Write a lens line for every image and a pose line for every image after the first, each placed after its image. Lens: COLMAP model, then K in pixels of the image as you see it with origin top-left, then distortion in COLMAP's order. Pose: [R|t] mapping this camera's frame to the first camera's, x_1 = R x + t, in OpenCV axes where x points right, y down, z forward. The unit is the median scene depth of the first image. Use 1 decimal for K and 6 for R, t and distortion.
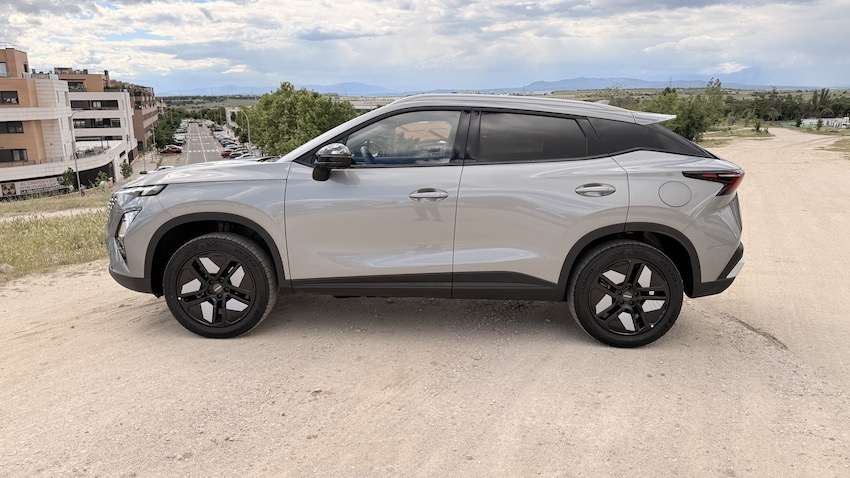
lens RADIAL K [[603.9, 0, 419.1], [0, 603.9, 241.5], [0, 0, 1]] dist [0.062530, -0.075201]
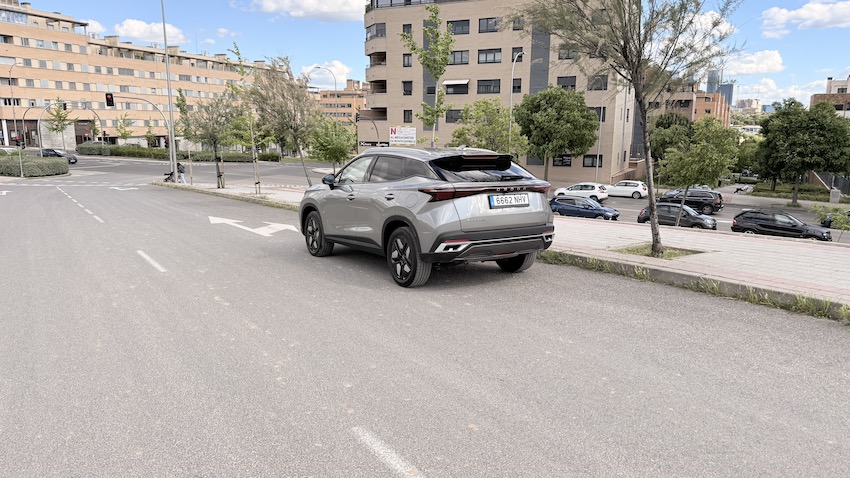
lens RADIAL K [[603.9, 0, 419.1], [0, 603.9, 241.5], [0, 0, 1]] dist [0.062530, -0.075201]
pose [[0.538843, 0.088477, -0.837747, 1.876071], [-0.119467, 0.992444, 0.027973, -0.010644], [0.833892, 0.085010, 0.545342, 0.067207]]
